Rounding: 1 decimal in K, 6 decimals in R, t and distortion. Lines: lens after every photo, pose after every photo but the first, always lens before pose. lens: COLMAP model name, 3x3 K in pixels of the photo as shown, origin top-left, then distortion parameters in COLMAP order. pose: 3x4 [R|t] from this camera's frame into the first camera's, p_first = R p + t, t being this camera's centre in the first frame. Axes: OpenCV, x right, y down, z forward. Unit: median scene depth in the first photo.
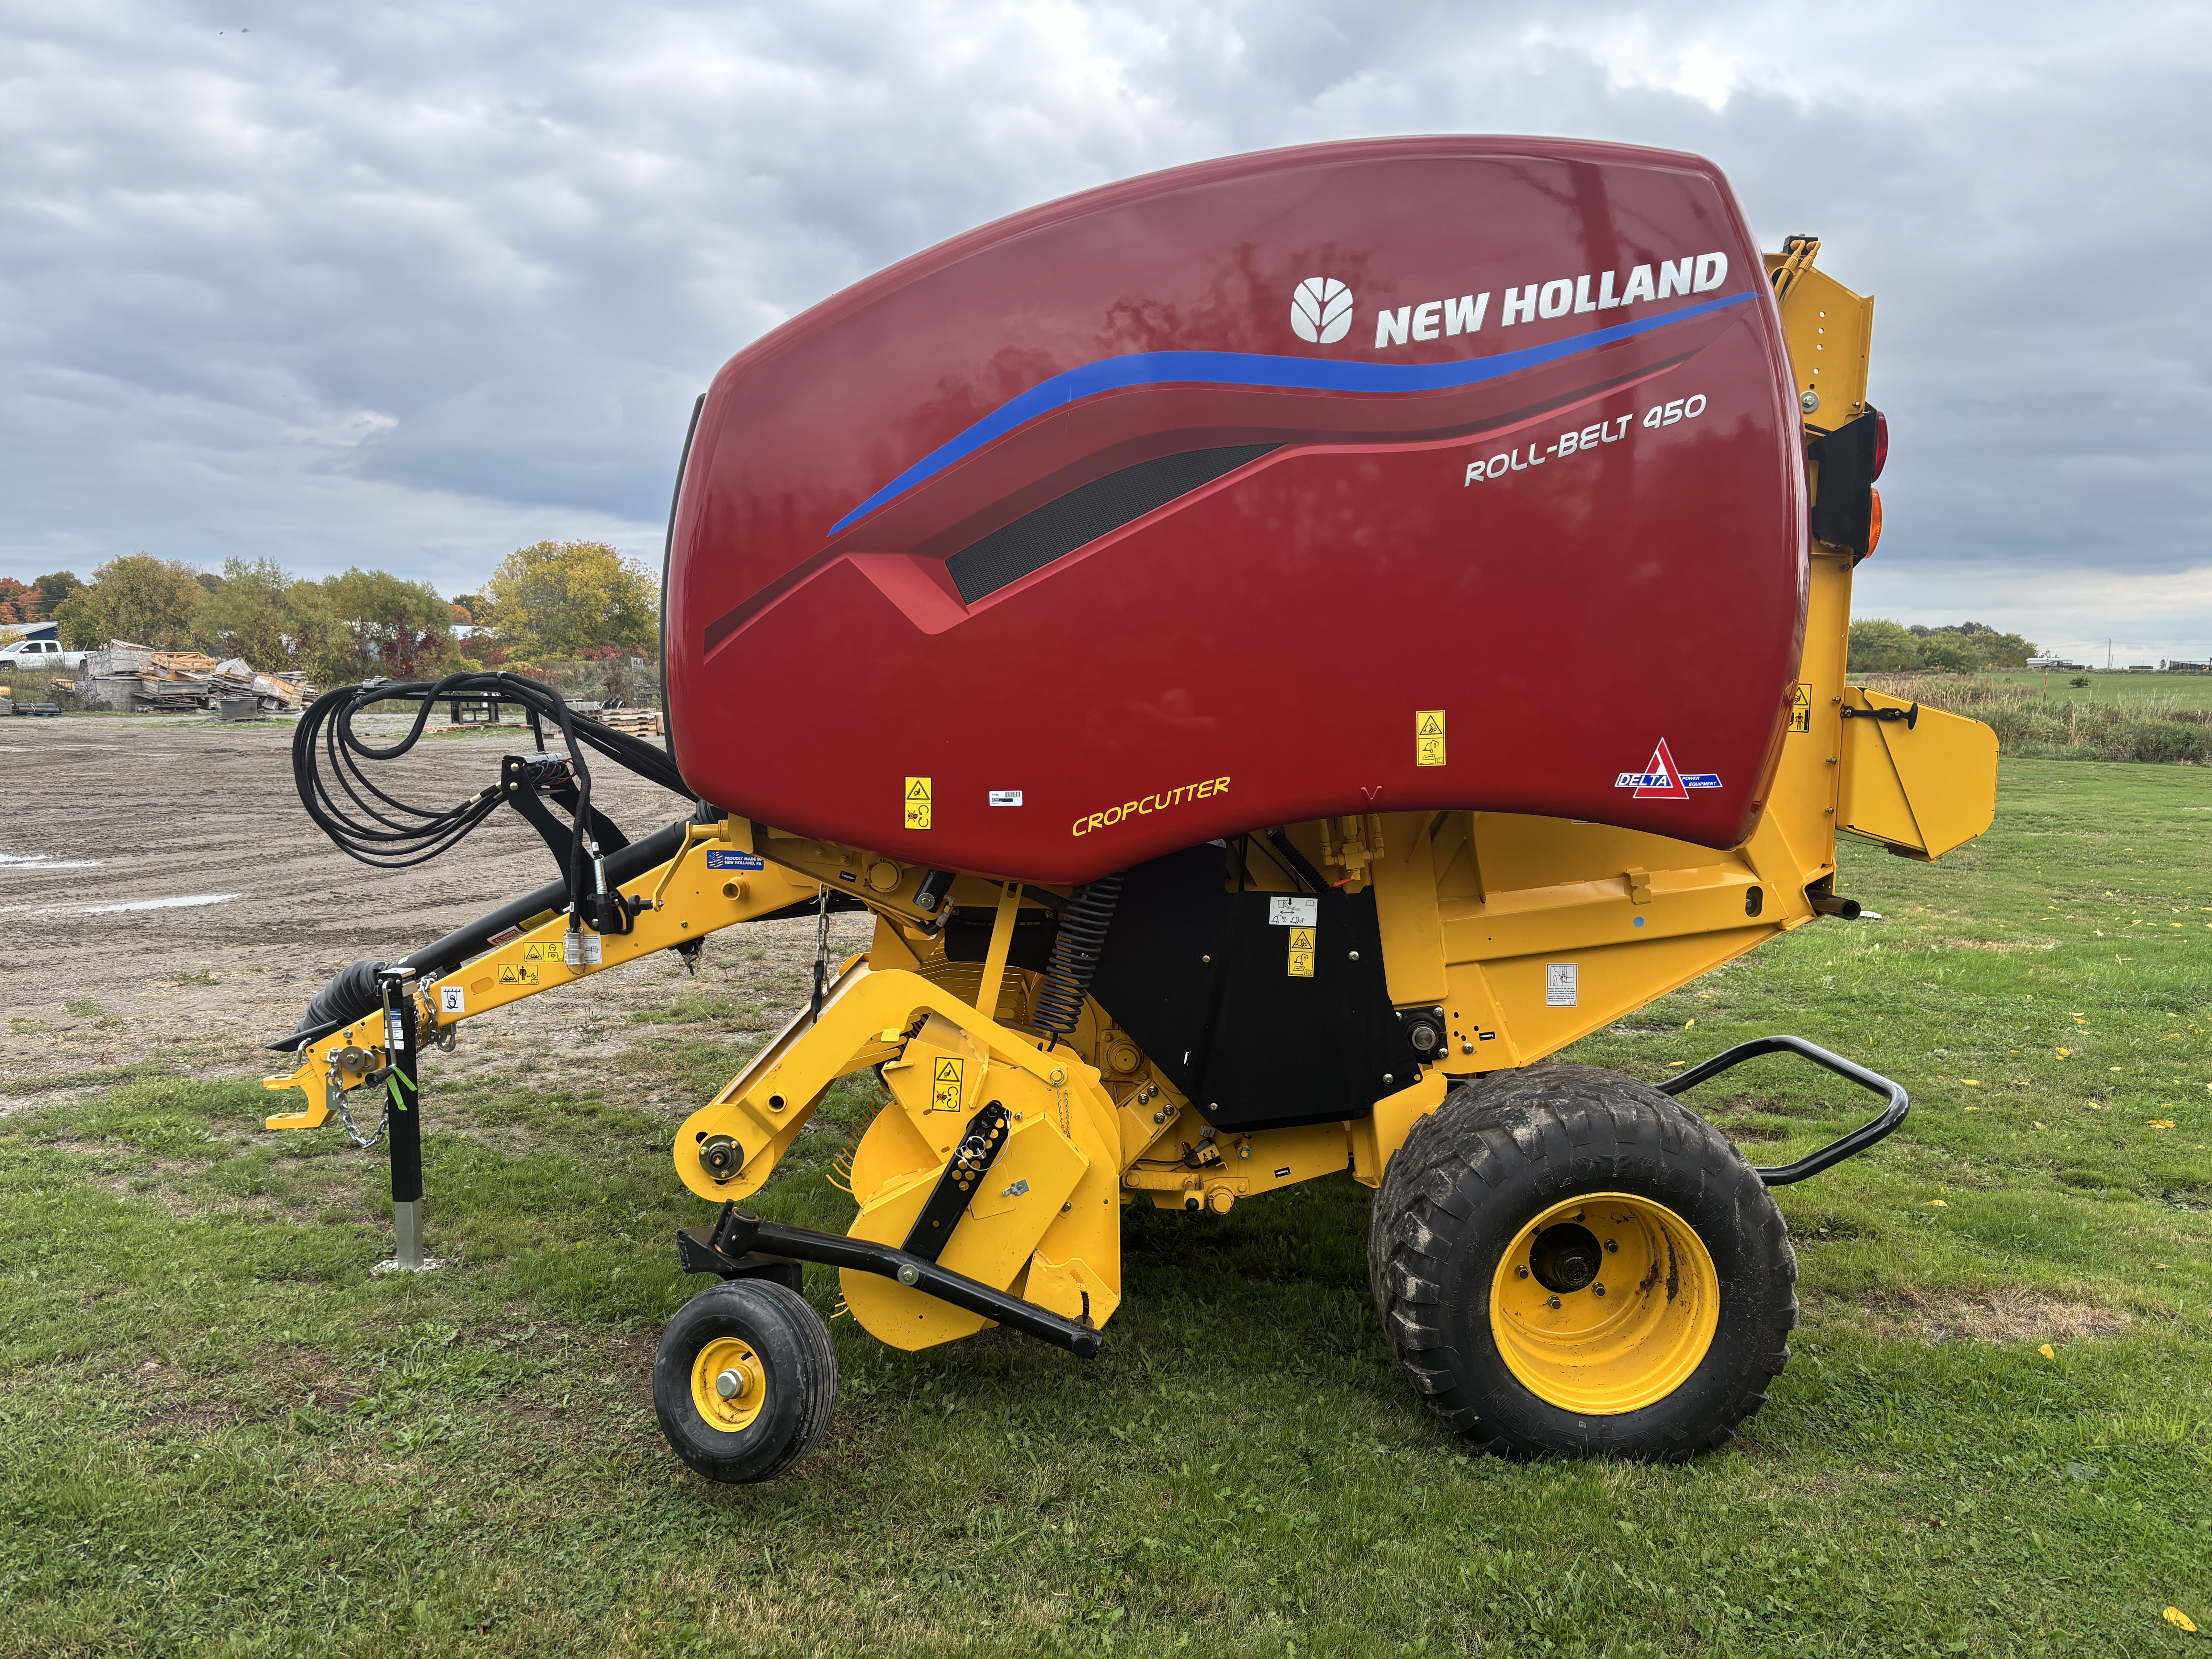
lens RADIAL K [[1670.1, 0, 1103.6], [0, 1670.1, 903.0], [0, 0, 1]] dist [0.124556, -0.336628]
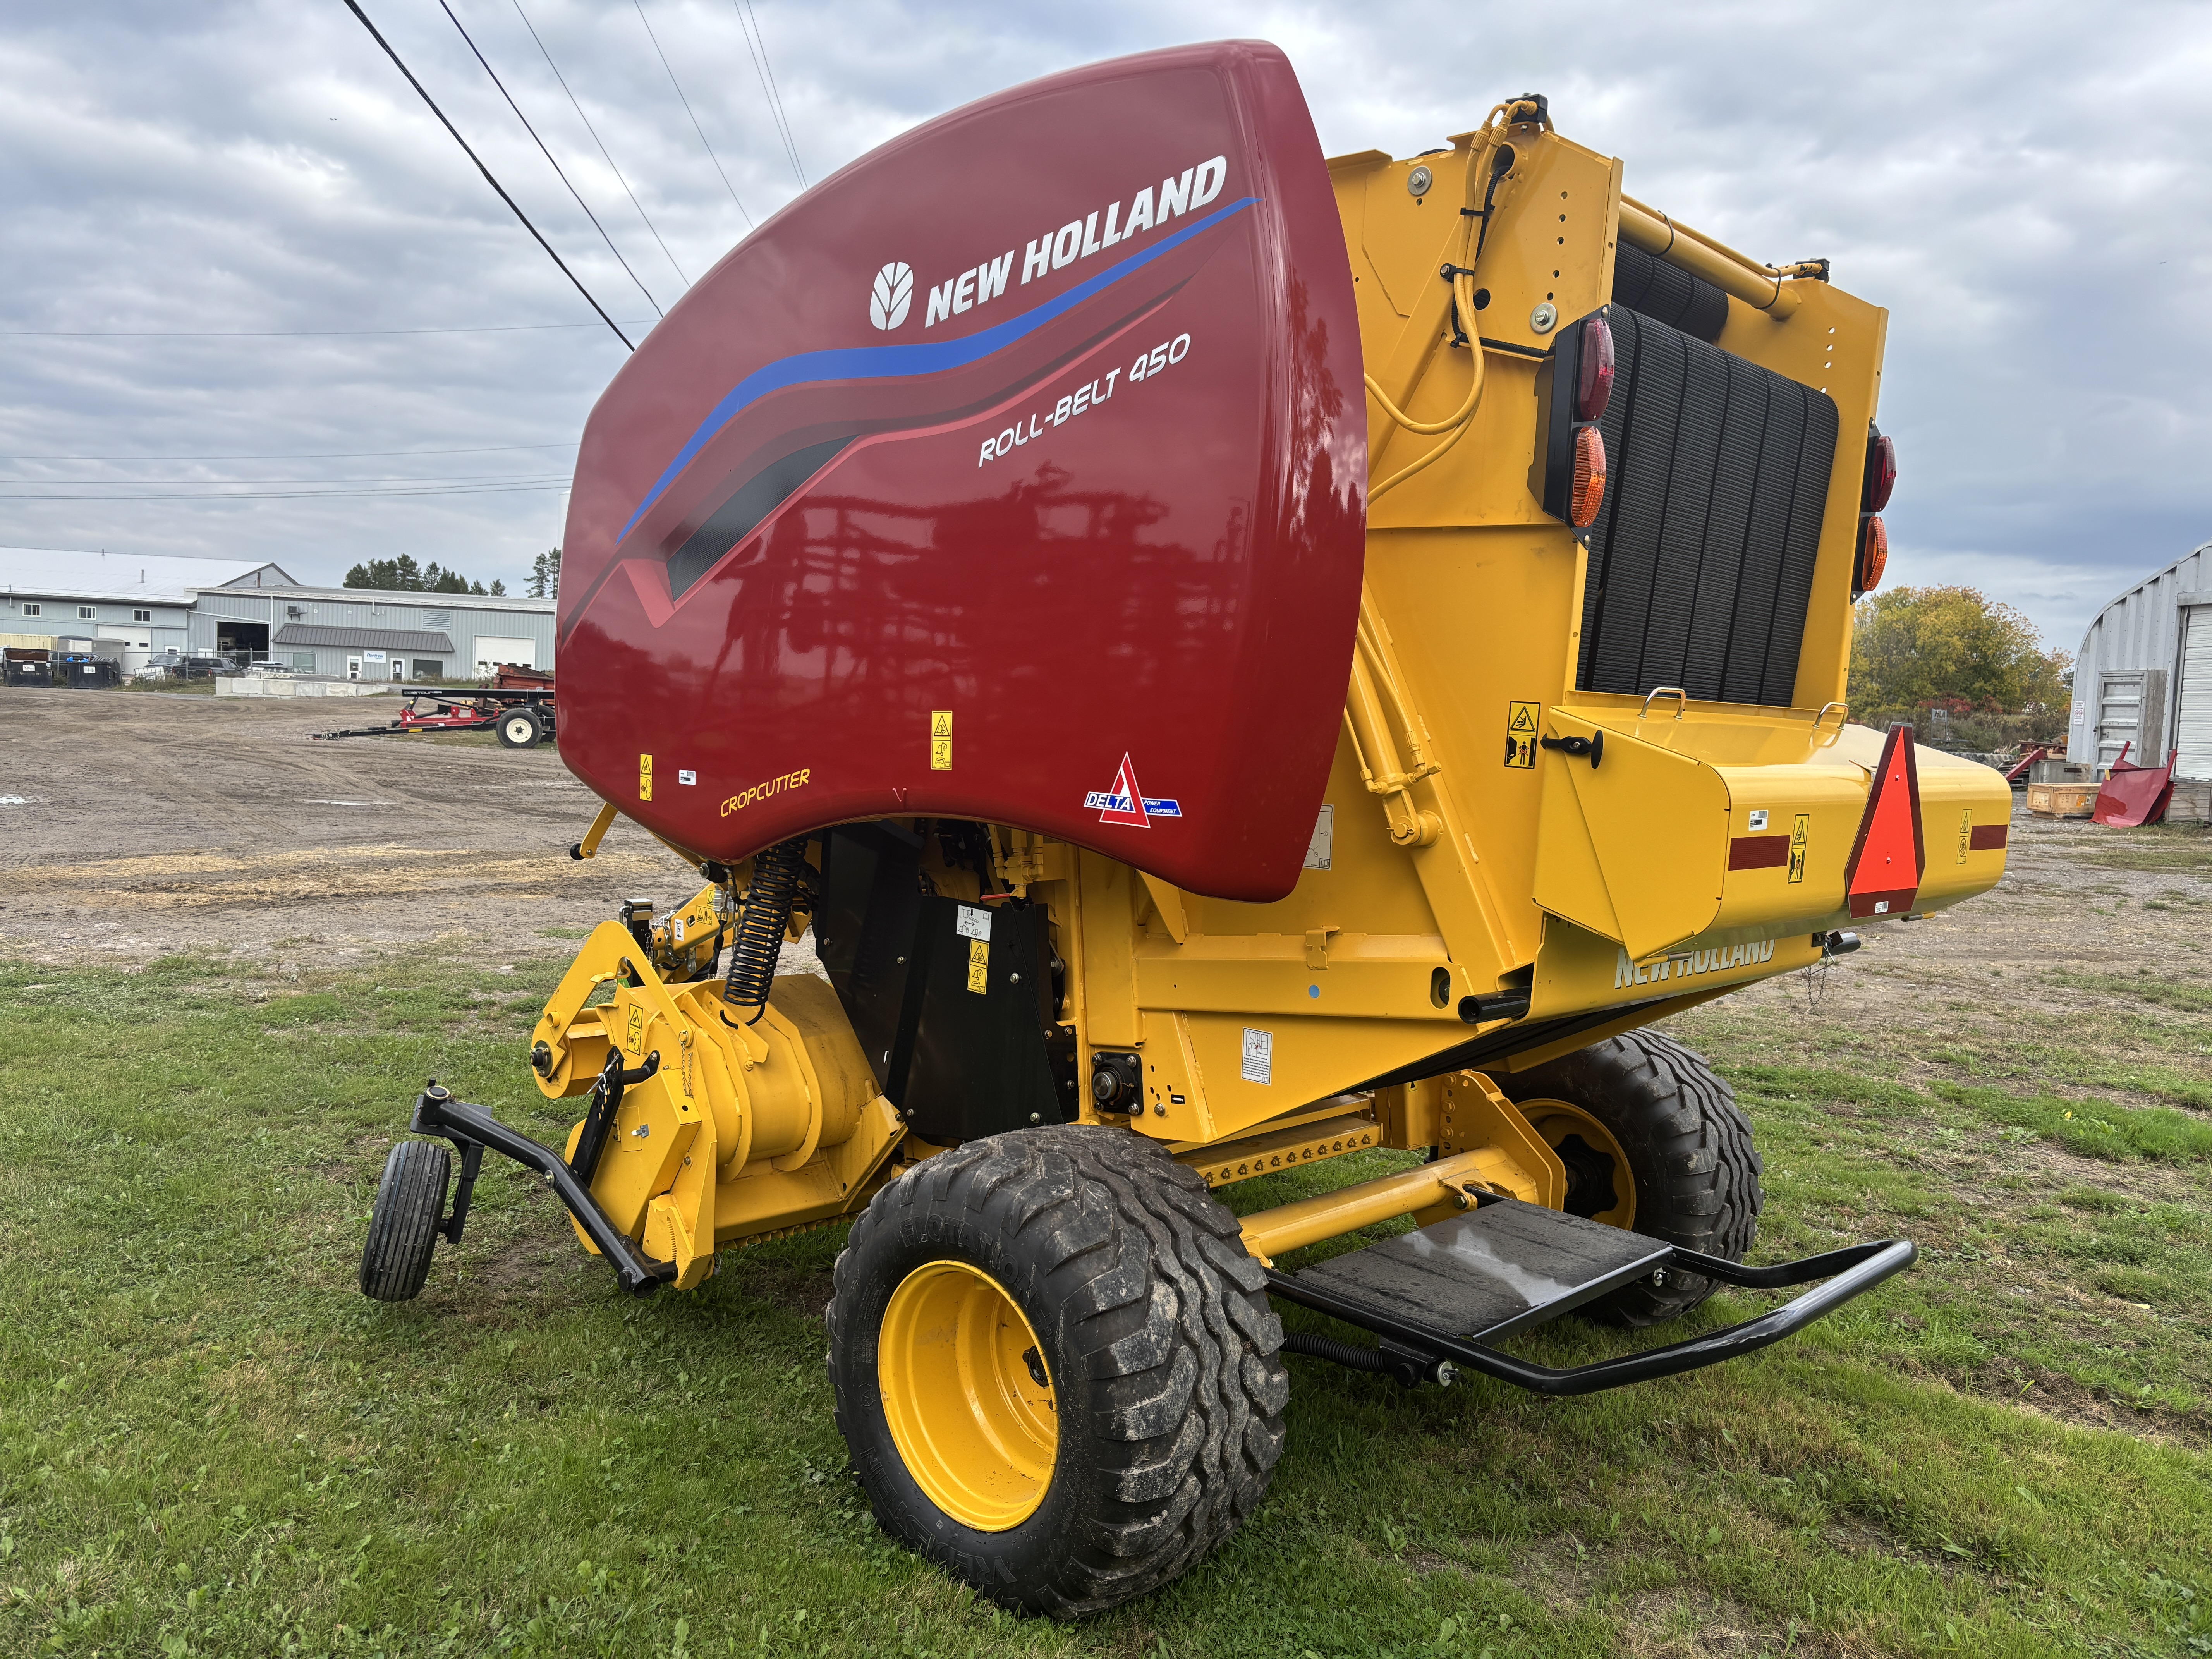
lens RADIAL K [[1670.1, 0, 1103.6], [0, 1670.1, 903.0], [0, 0, 1]] dist [0.124556, -0.336628]
pose [[0.712694, 0.108148, -0.693089, 0.906950], [-0.127794, 0.991527, 0.023306, -0.041650], [0.689736, 0.071963, 0.720476, 0.399609]]
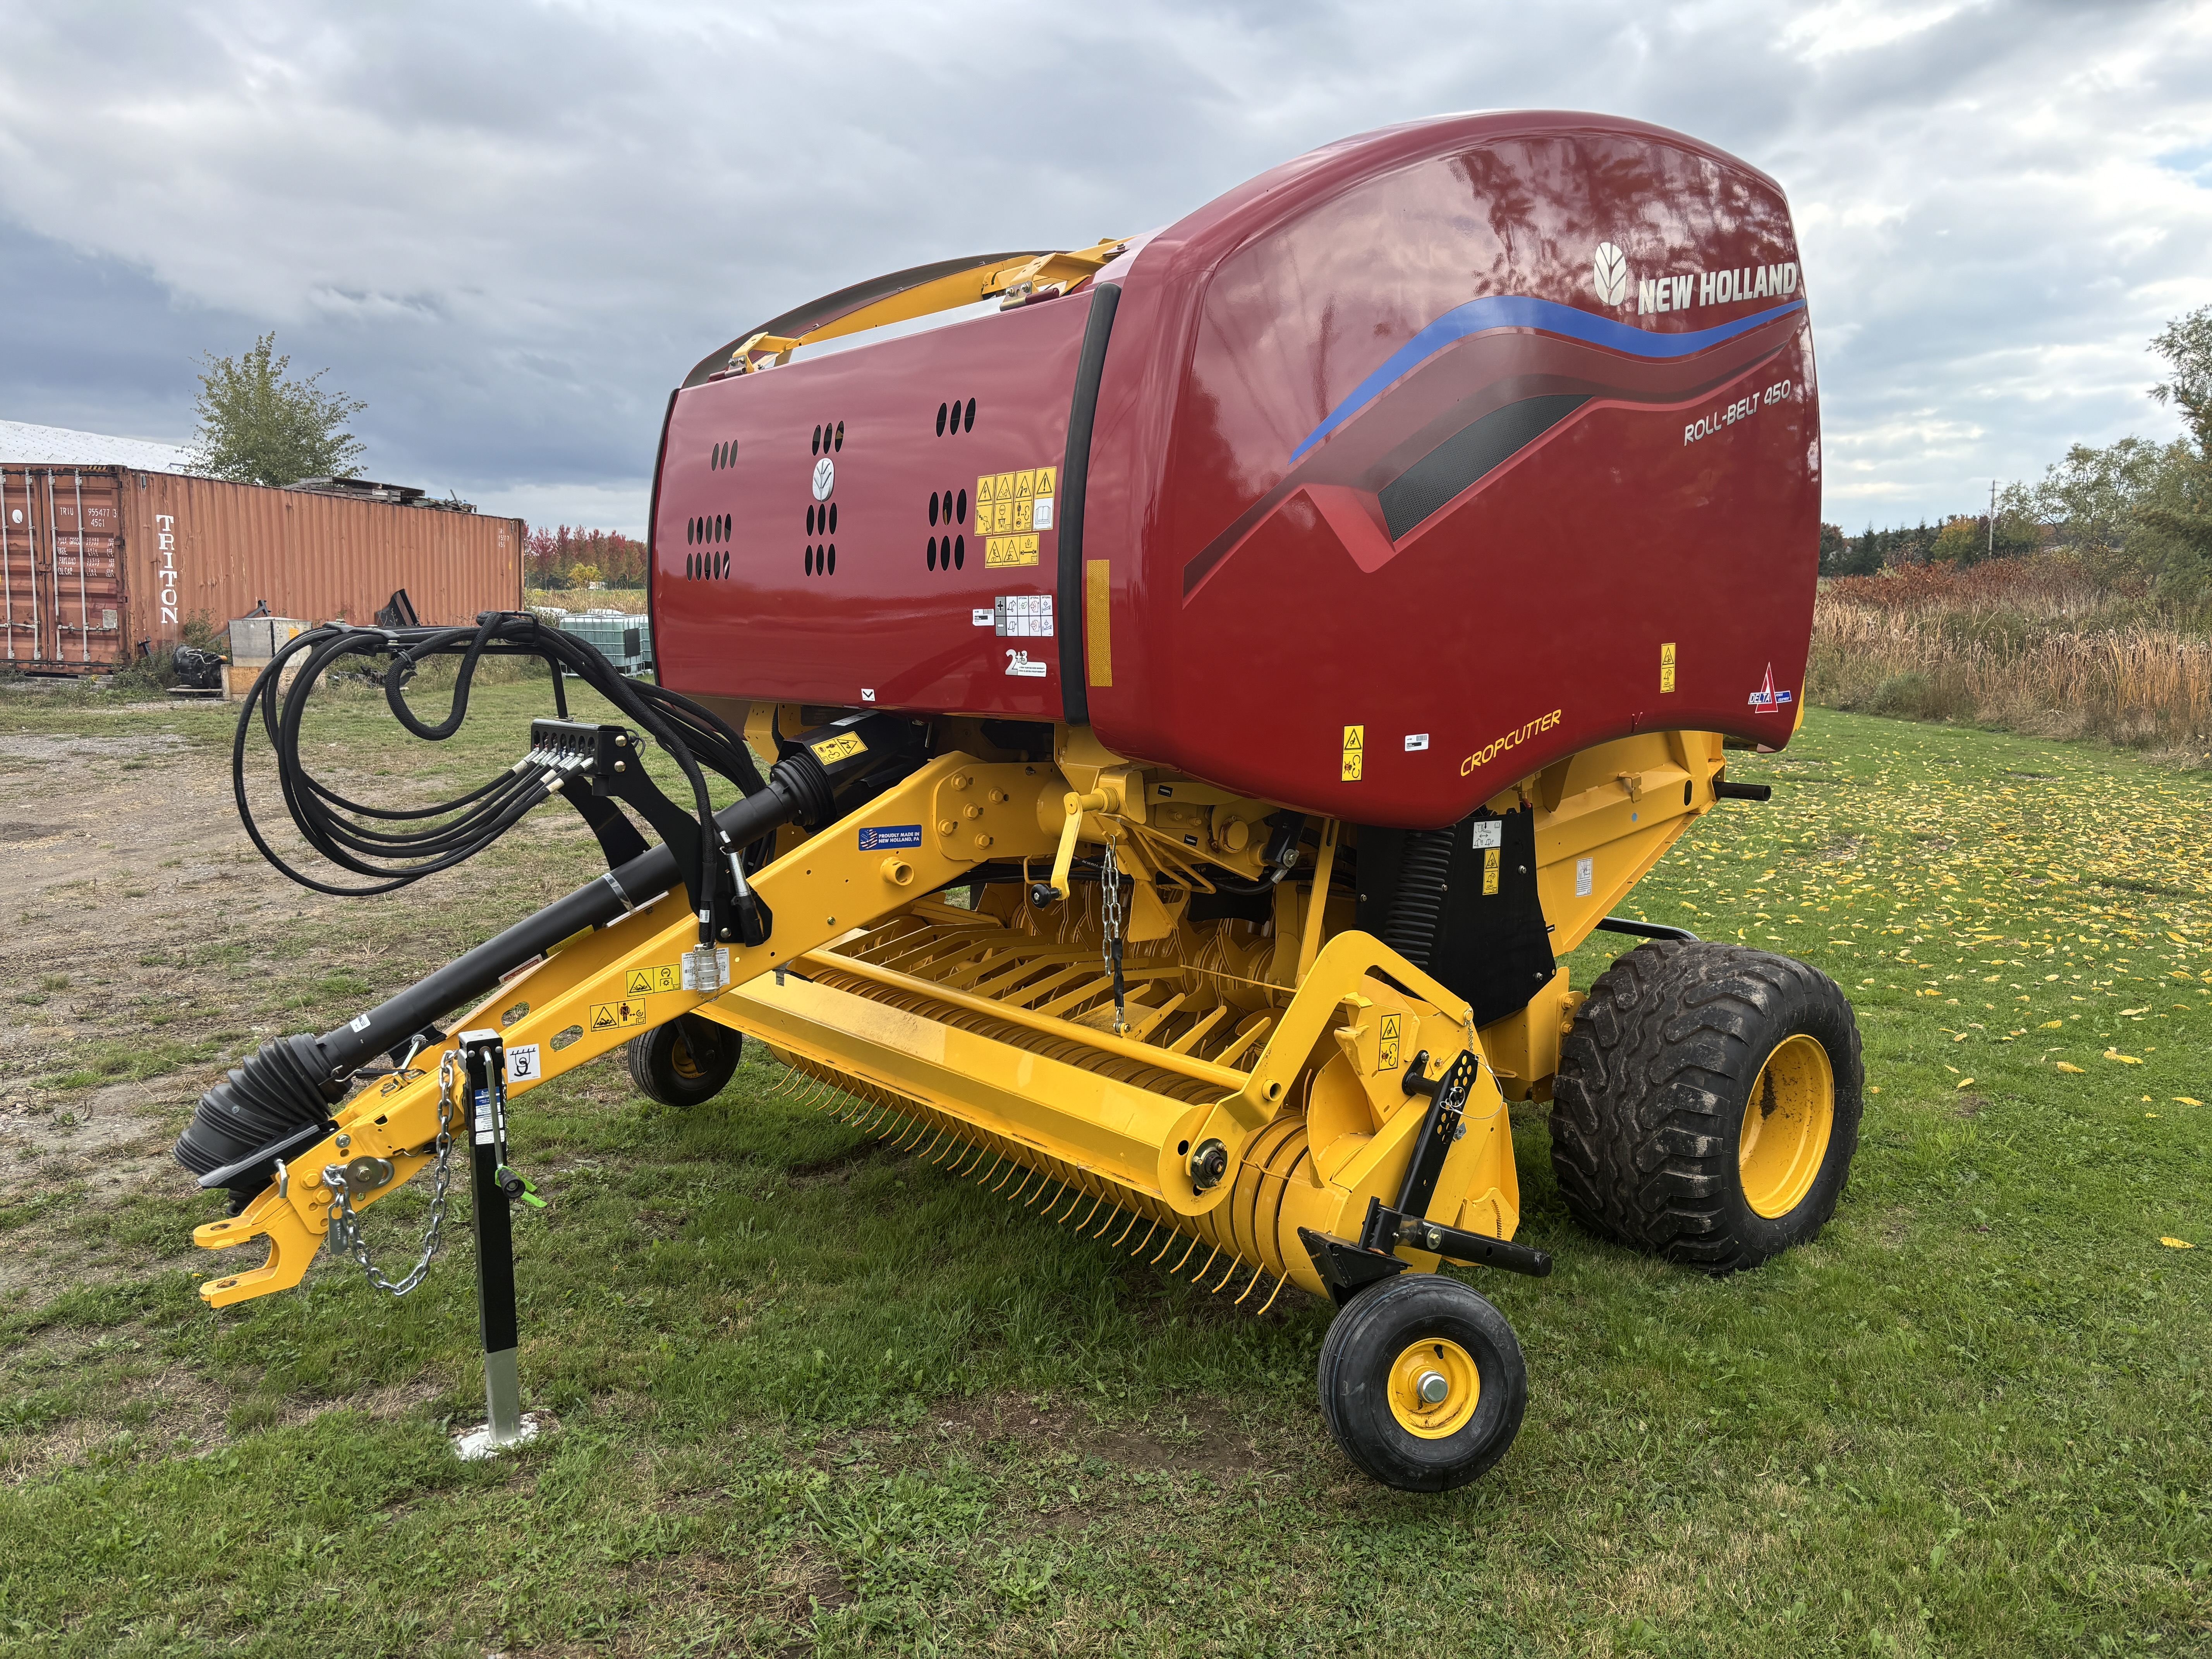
lens RADIAL K [[1654.1, 0, 1106.0], [0, 1654.1, 895.7], [0, 0, 1]] dist [0.028663, -0.005524]
pose [[0.778098, -0.113624, 0.617780, -0.806090], [0.084454, 0.993497, 0.076357, -0.062773], [-0.622439, -0.007239, 0.782635, 0.355918]]
